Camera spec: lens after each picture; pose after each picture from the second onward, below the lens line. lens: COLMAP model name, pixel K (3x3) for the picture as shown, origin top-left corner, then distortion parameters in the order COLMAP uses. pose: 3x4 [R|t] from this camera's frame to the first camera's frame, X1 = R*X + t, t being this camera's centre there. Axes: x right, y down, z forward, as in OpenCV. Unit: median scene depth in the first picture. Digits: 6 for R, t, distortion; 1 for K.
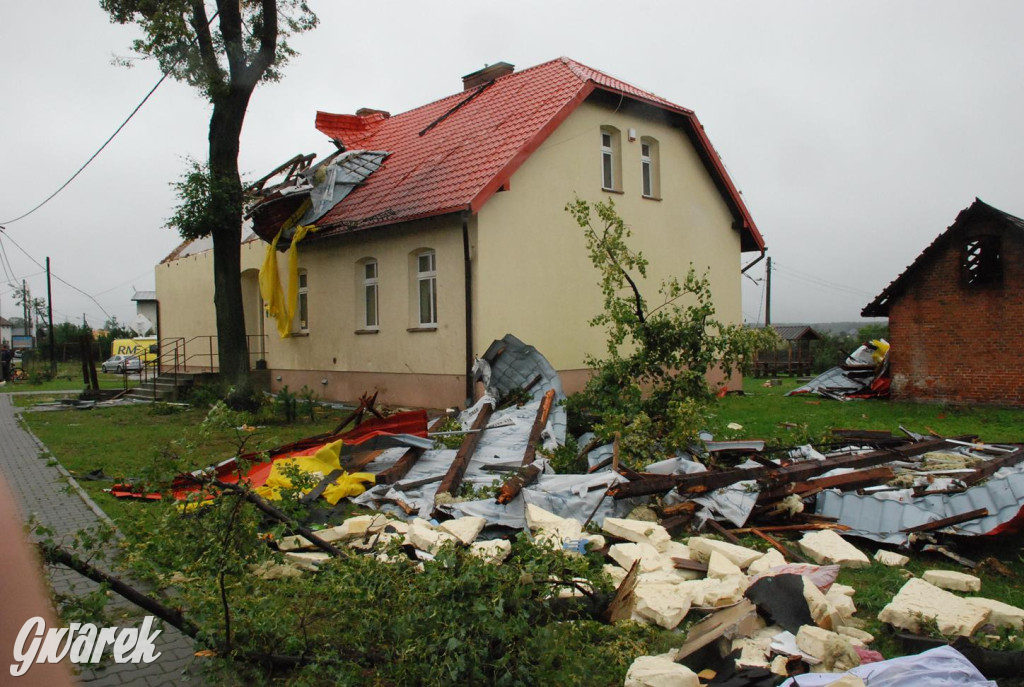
lens RADIAL K [[808.0, 0, 510.7], [0, 808.0, 362.7], [0, 0, 1]] dist [-0.111400, 0.077127]
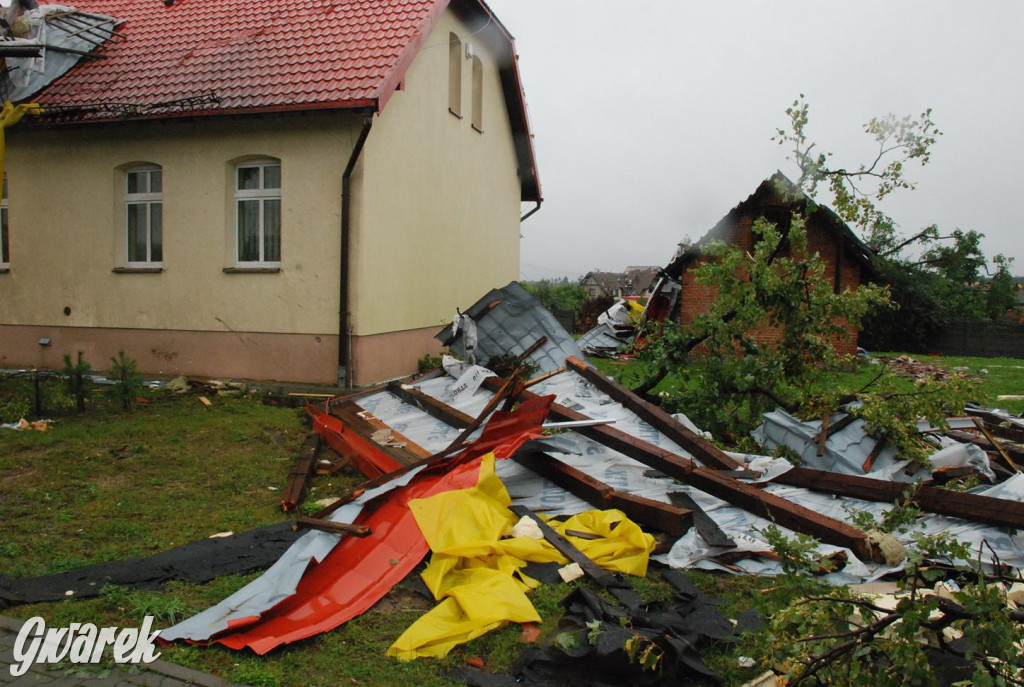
lens RADIAL K [[808.0, 0, 510.7], [0, 808.0, 362.7], [0, 0, 1]] dist [-0.111400, 0.077127]
pose [[0.852241, -0.013239, 0.522982, -0.262932], [-0.017040, 0.998447, 0.053043, -0.000576], [-0.522872, -0.054117, 0.850692, 0.251138]]
